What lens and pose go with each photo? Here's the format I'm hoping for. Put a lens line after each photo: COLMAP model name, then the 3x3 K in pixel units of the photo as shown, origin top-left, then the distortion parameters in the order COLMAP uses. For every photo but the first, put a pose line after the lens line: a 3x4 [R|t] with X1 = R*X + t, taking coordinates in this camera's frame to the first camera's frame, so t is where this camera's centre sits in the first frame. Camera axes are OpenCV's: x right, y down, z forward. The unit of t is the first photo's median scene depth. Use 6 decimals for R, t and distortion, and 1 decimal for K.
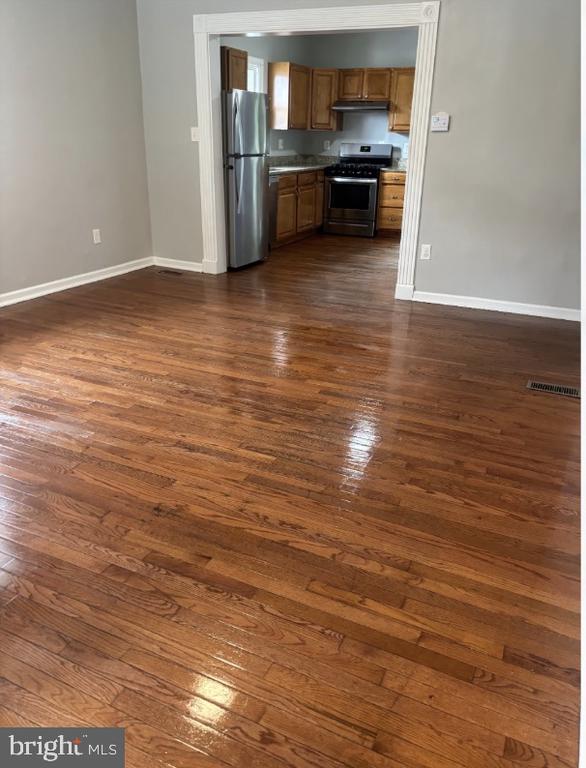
lens RADIAL K [[590.1, 0, 290.5], [0, 590.1, 385.0], [0, 0, 1]] dist [0.010743, 0.005759]
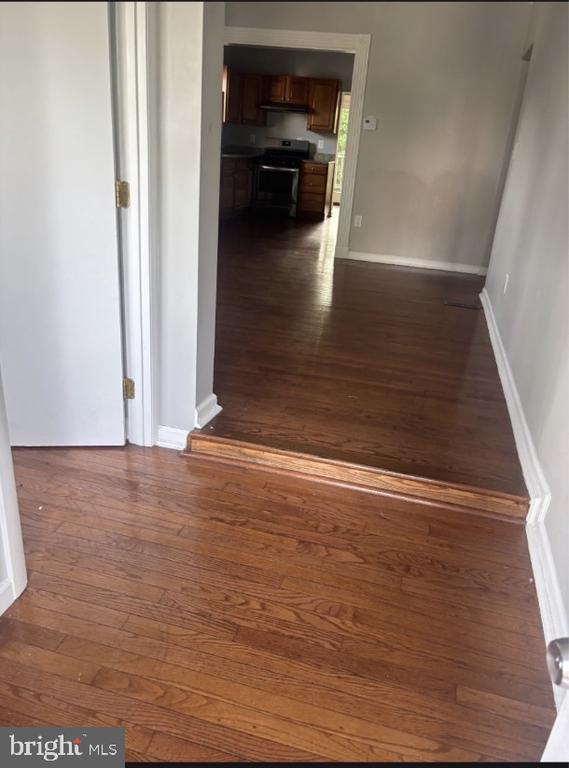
lens RADIAL K [[591.8, 0, 285.0], [0, 591.8, 384.8], [0, 0, 1]] dist [0.002808, 0.002282]
pose [[0.978871, -0.021126, 0.203385, -0.133530], [0.021281, 0.999773, 0.001429, 0.087138], [-0.203369, 0.002930, 0.979098, -0.168931]]
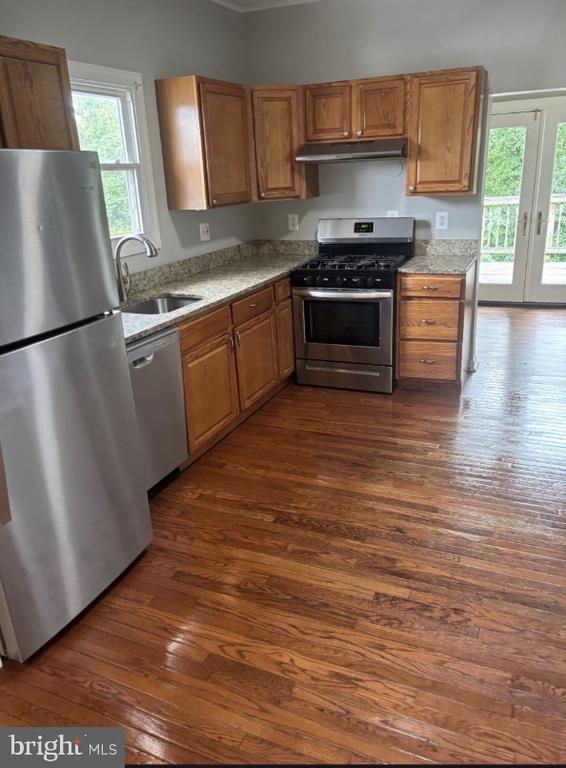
lens RADIAL K [[587.3, 0, 285.3], [0, 587.3, 387.4], [0, 0, 1]] dist [0.019819, -0.004416]
pose [[0.997599, -0.068439, -0.010569, 0.053379], [0.067894, 0.996661, -0.045356, -0.244327], [0.013638, 0.044529, 0.998915, 0.489449]]
